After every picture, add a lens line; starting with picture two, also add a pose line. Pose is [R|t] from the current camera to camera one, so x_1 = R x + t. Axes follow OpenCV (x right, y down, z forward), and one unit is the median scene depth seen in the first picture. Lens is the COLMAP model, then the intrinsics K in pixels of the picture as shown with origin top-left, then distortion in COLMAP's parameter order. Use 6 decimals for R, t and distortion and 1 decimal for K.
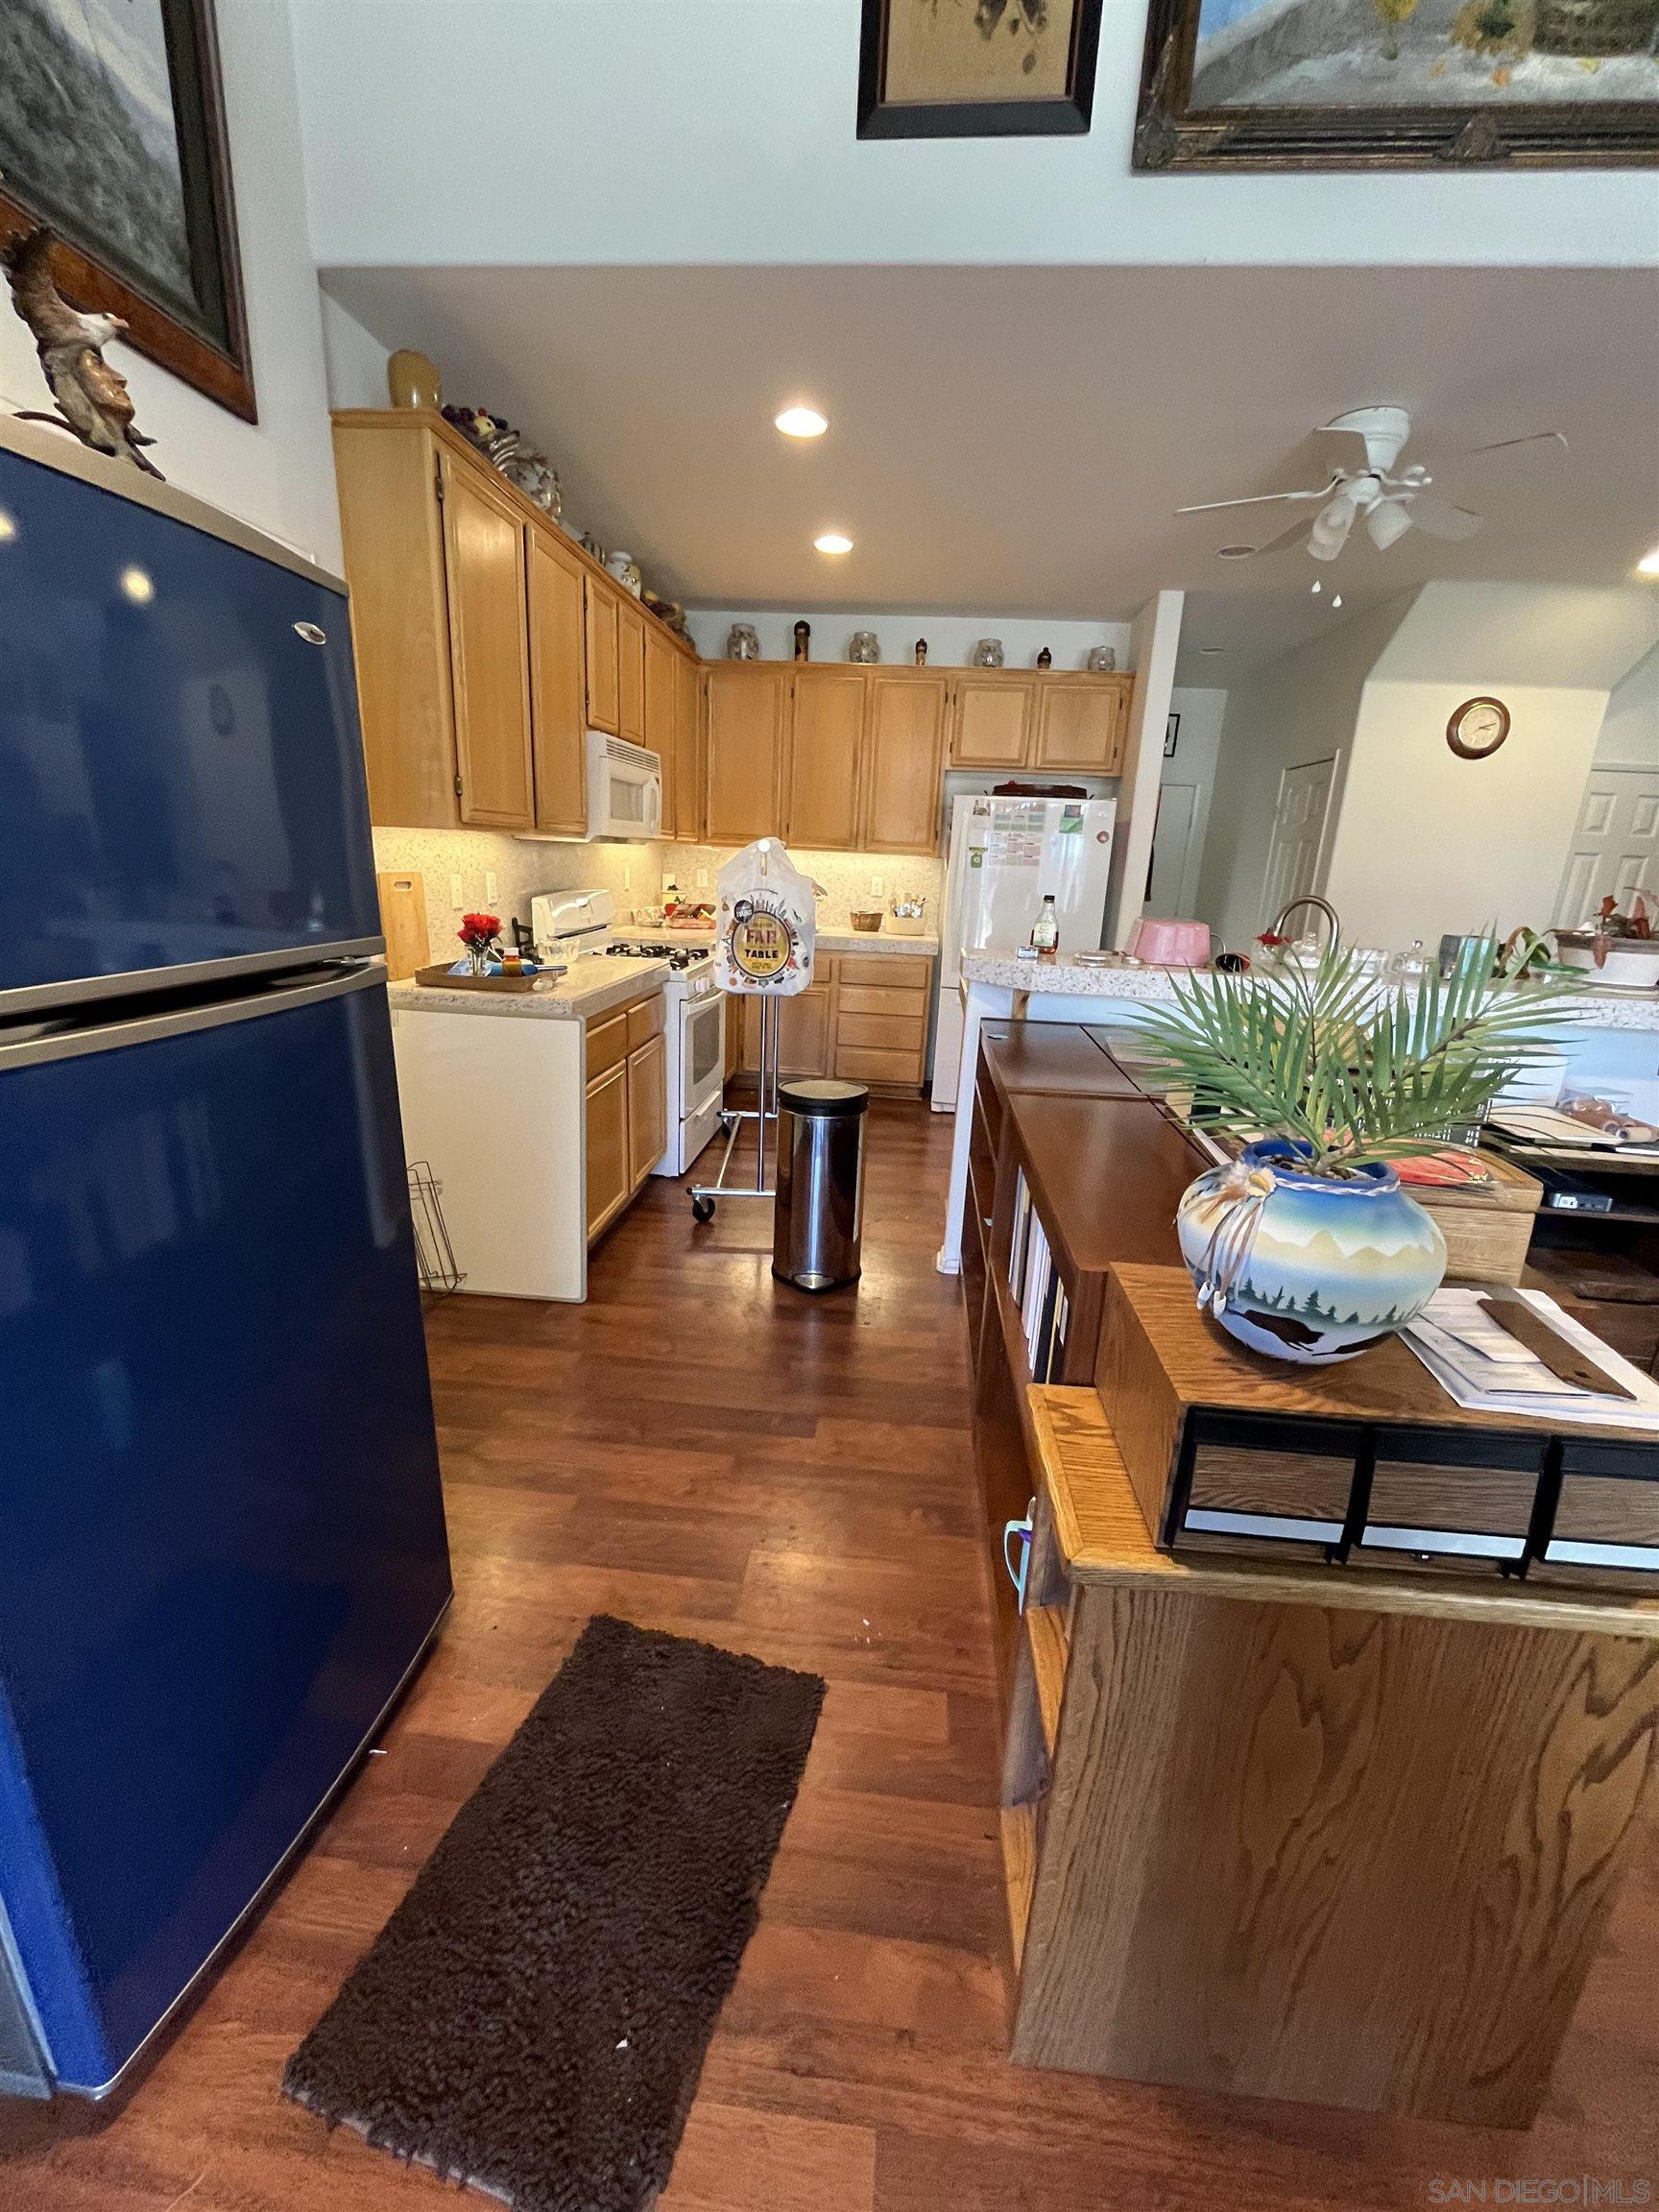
lens RADIAL K [[894.2, 0, 836.3], [0, 894.2, 1104.2], [0, 0, 1]] dist [-0.003412, 0.000264]
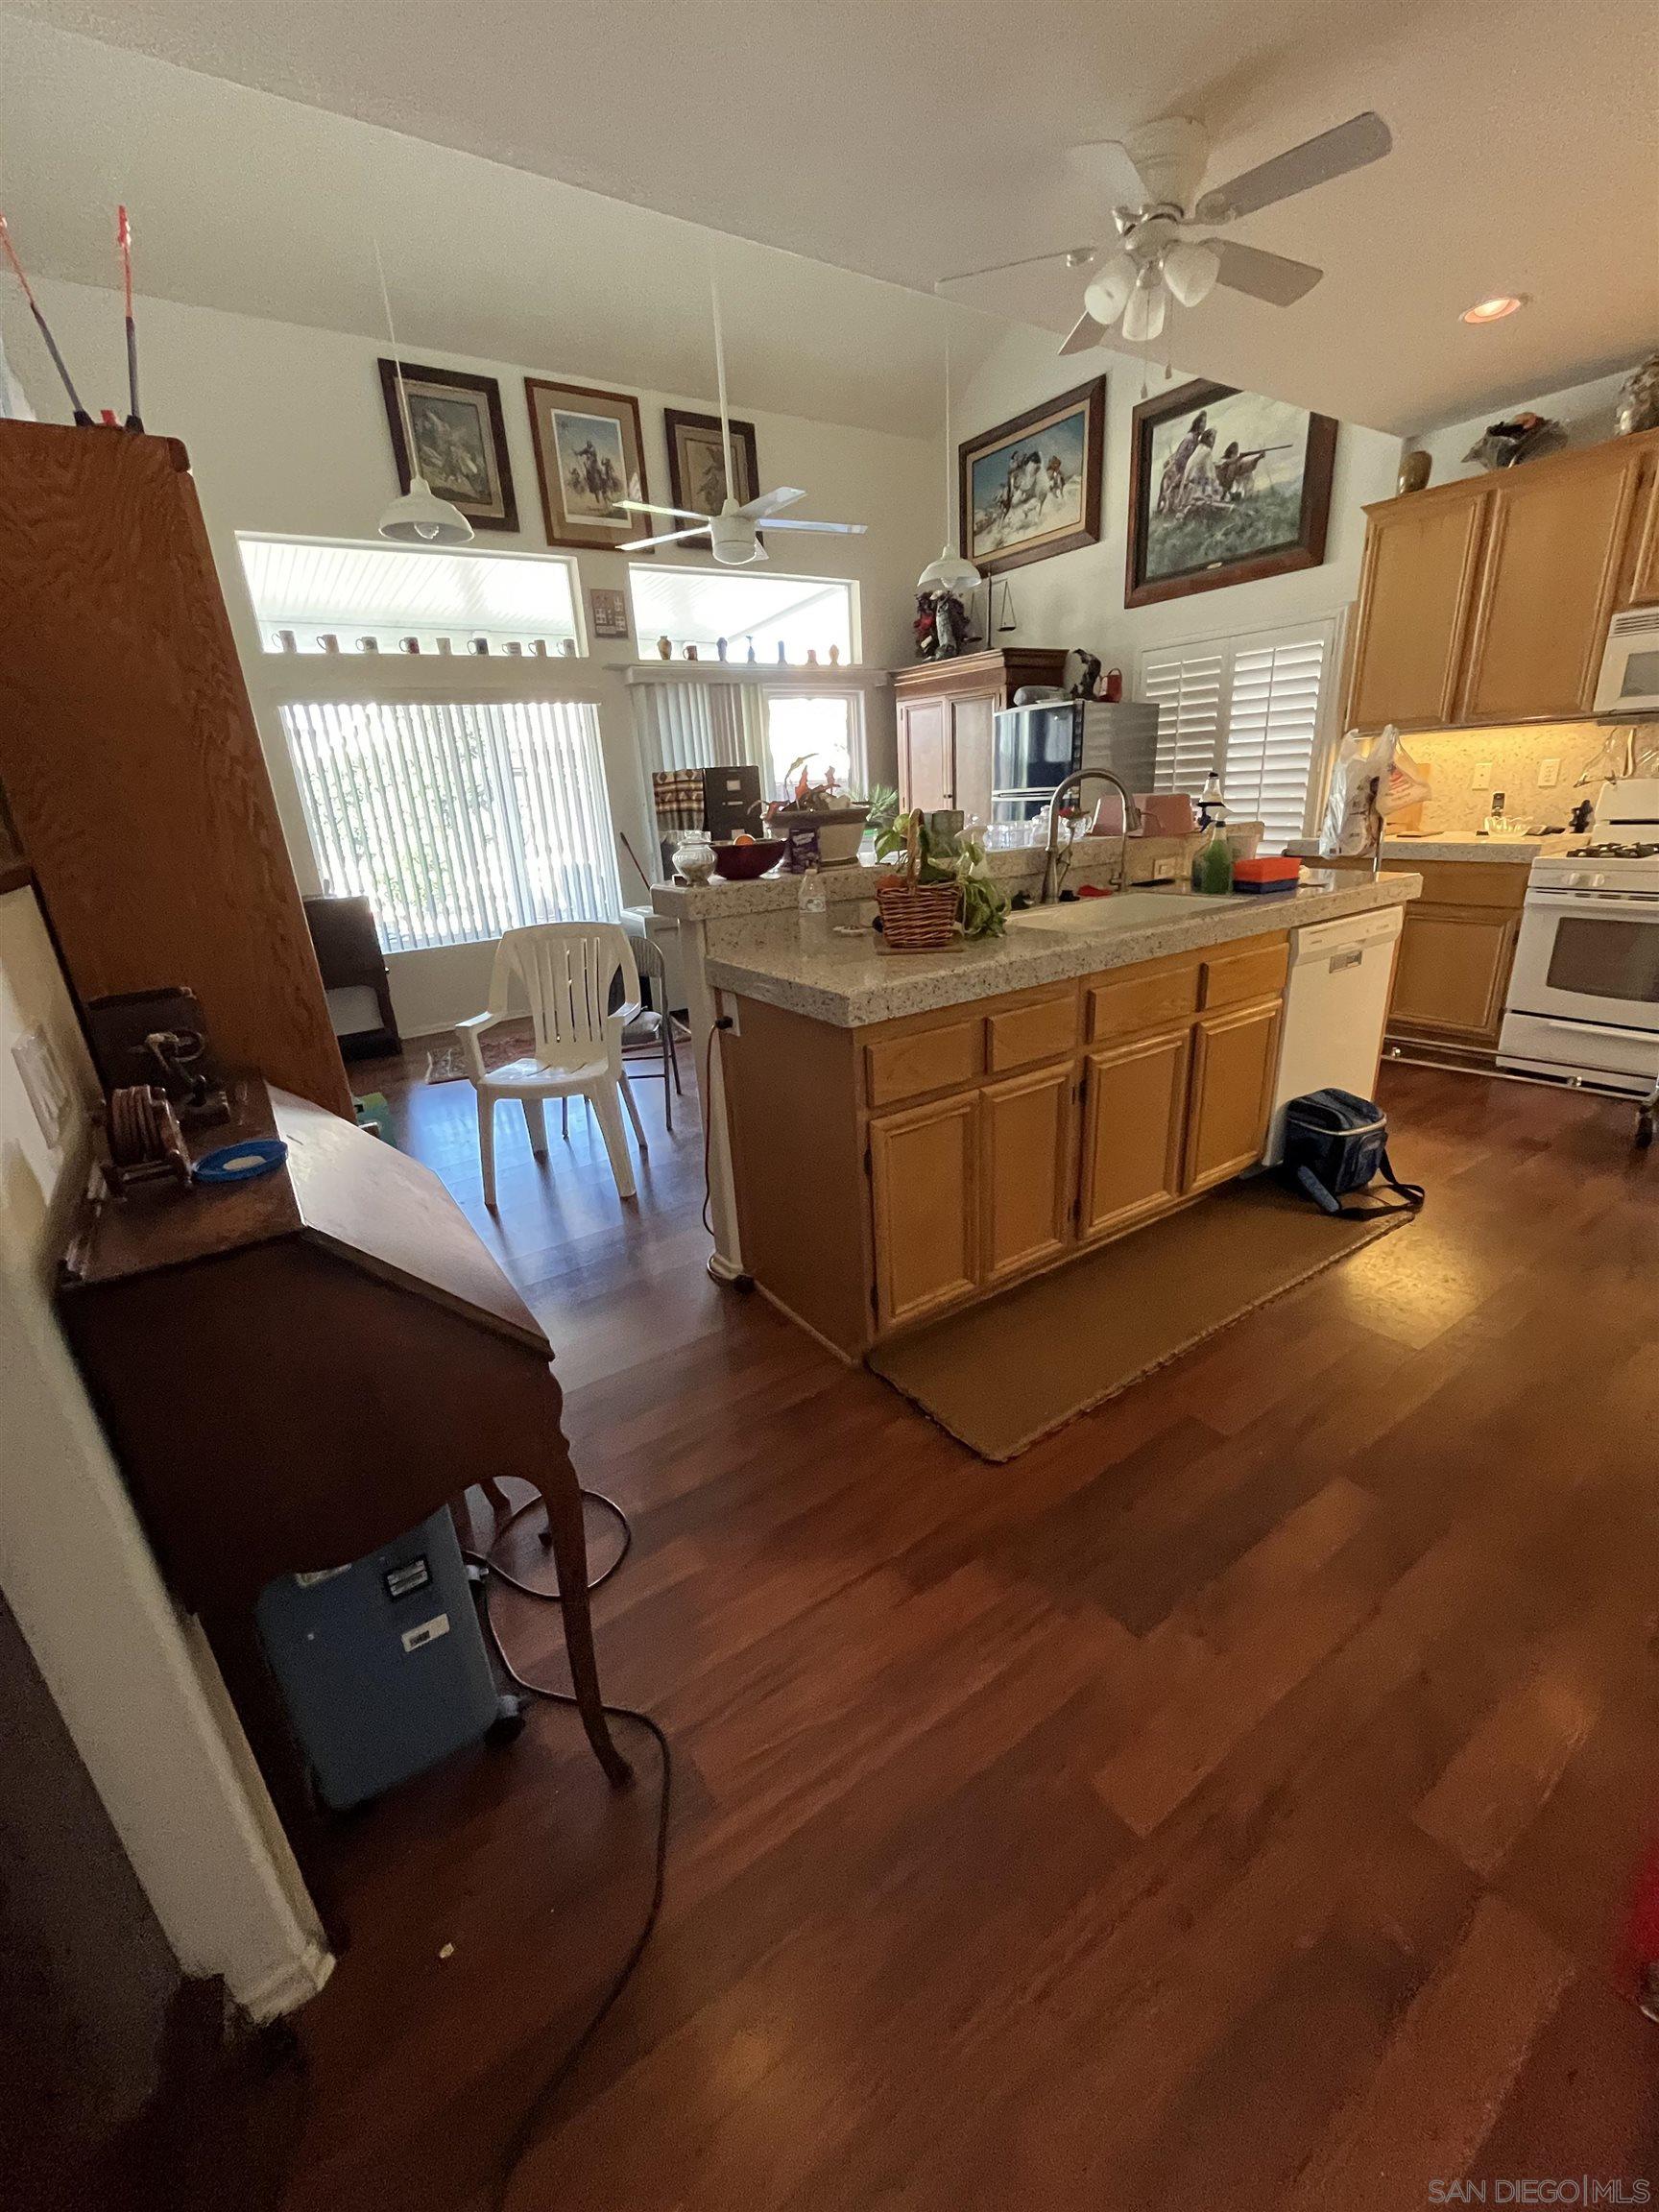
lens RADIAL K [[894.2, 0, 834.5], [0, 894.2, 1091.6], [0, 0, 1]] dist [-0.003412, 0.000264]
pose [[-0.774540, 0.208887, -0.597037, 2.125746], [-0.149510, 0.856688, 0.493692, -0.593377], [0.614601, 0.471647, -0.632309, 2.506797]]
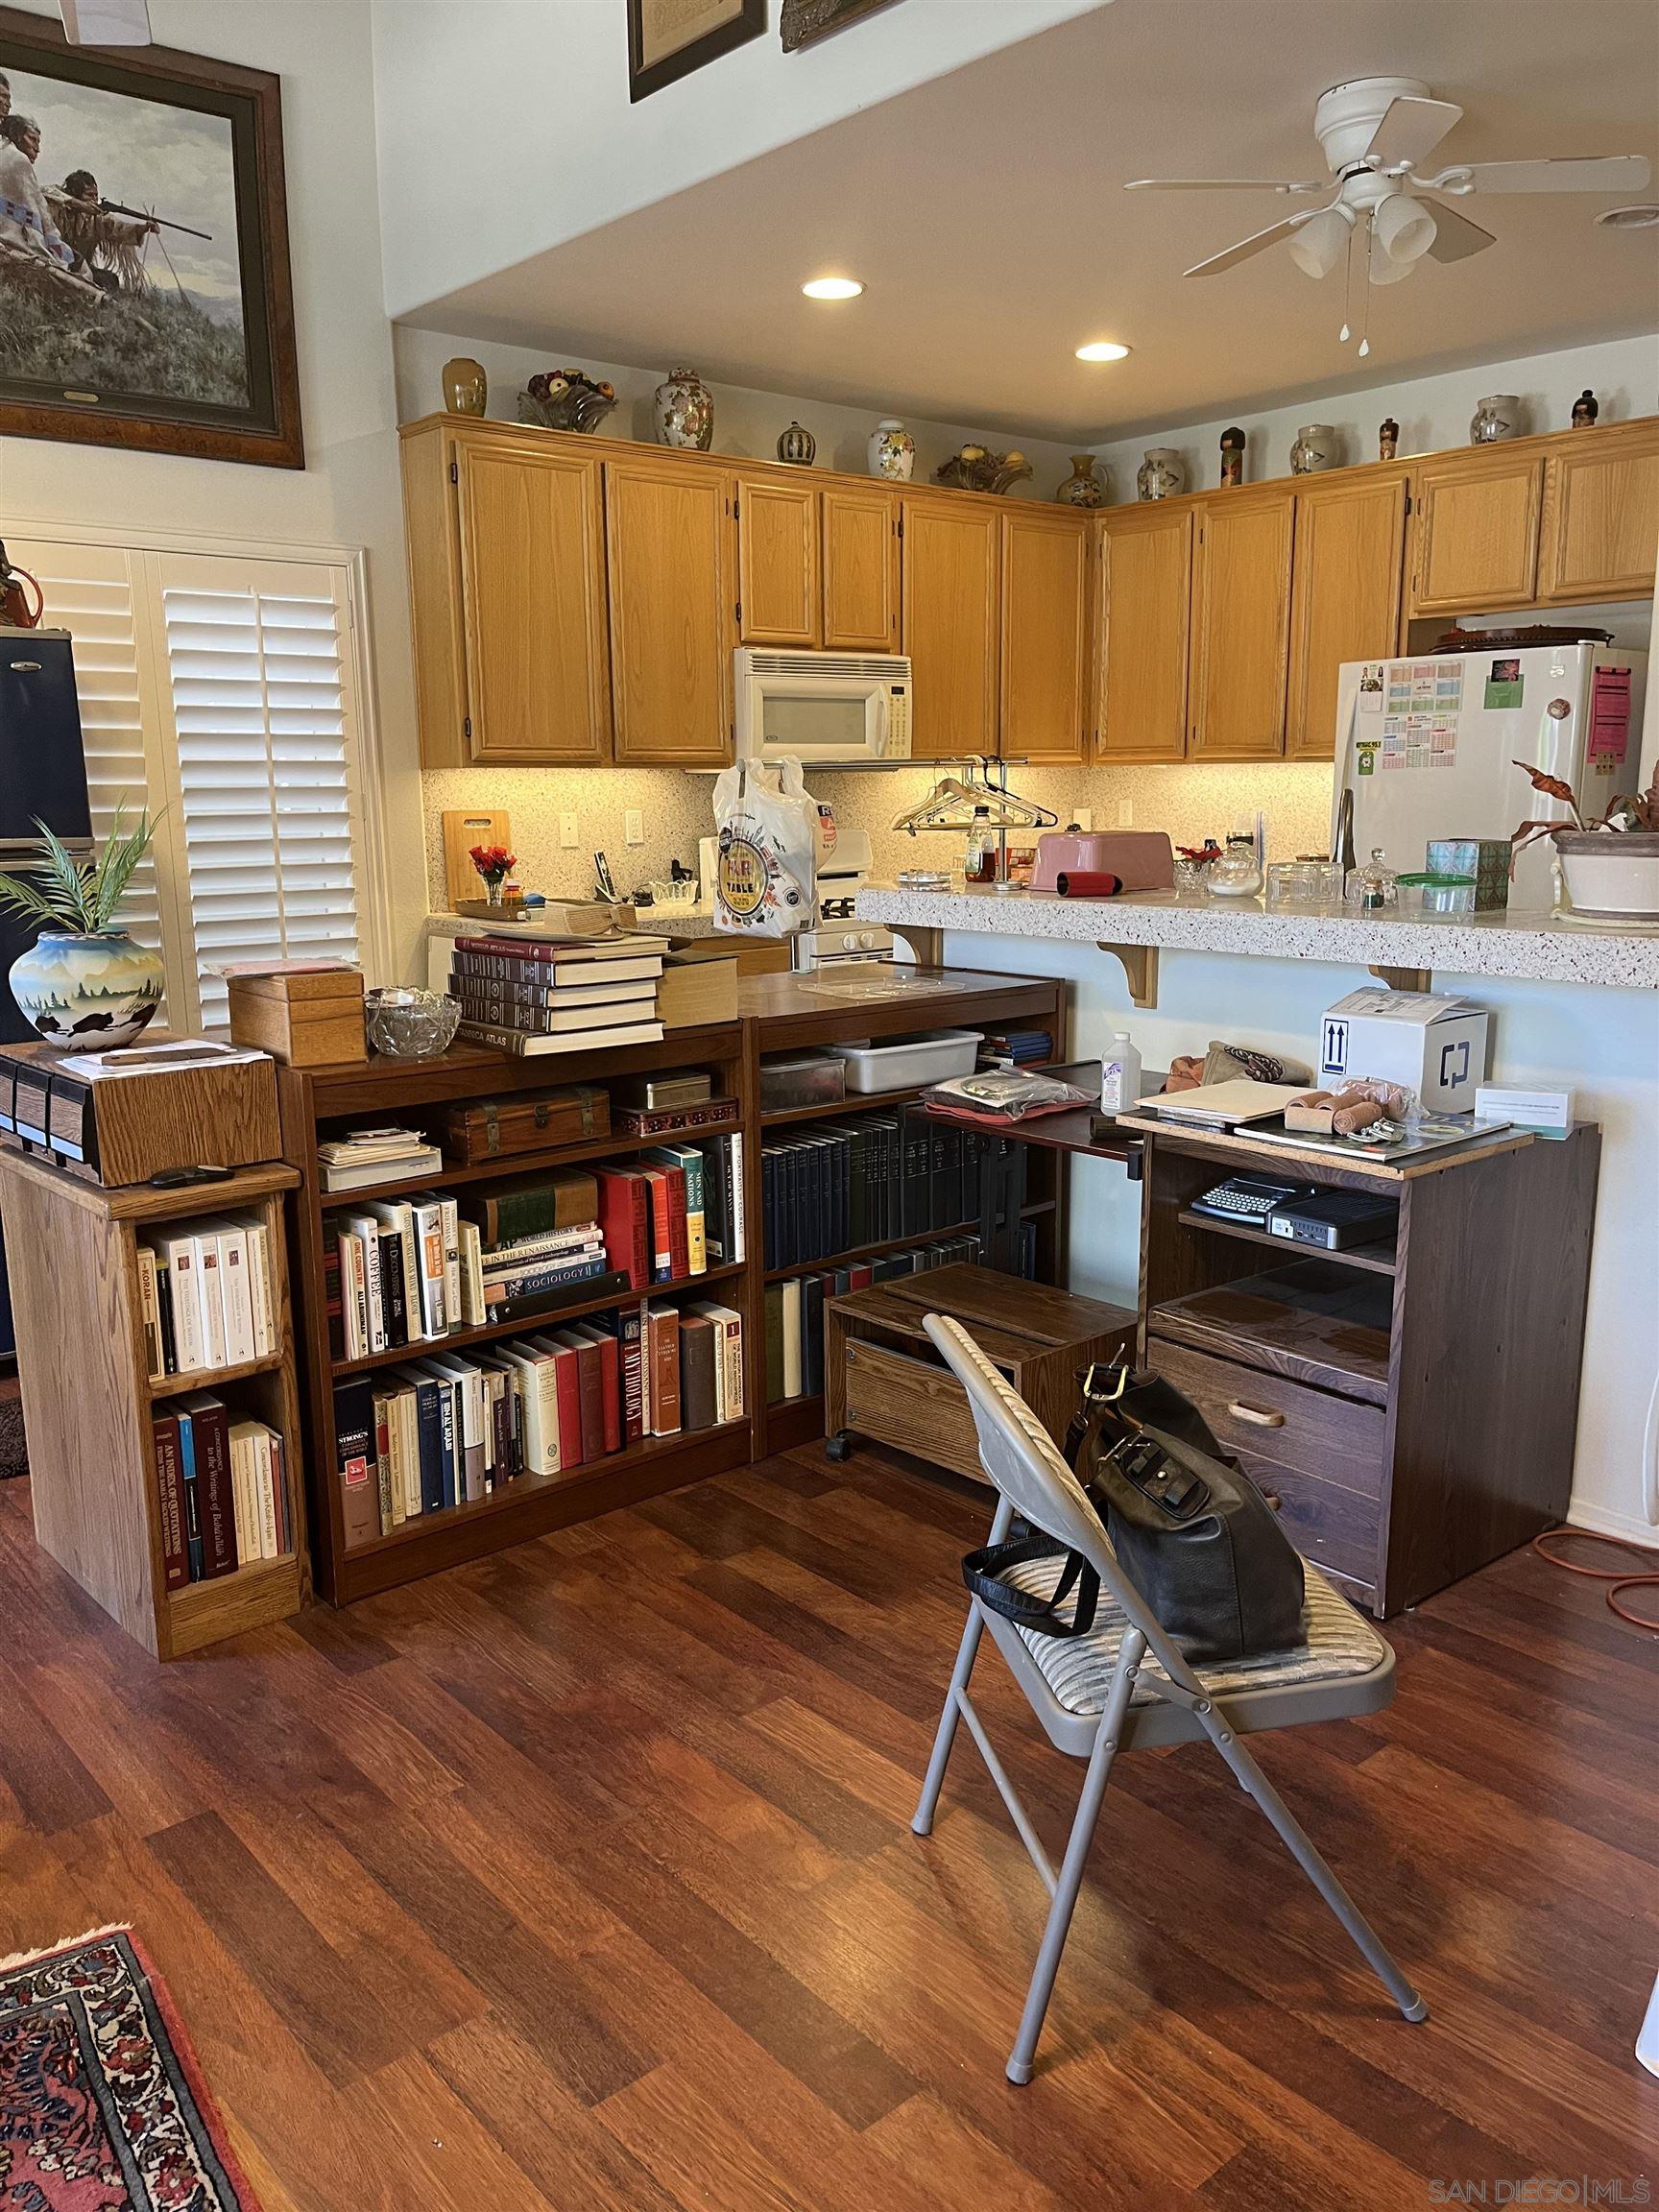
lens RADIAL K [[1662.7, 0, 842.6], [0, 1662.7, 1106.3], [0, 0, 1]] dist [0.071934, -0.105334]
pose [[0.725894, 0.079515, -0.683195, 1.803517], [-0.142824, 0.989070, -0.036636, 0.143729], [0.672815, 0.124170, 0.729316, -0.154045]]
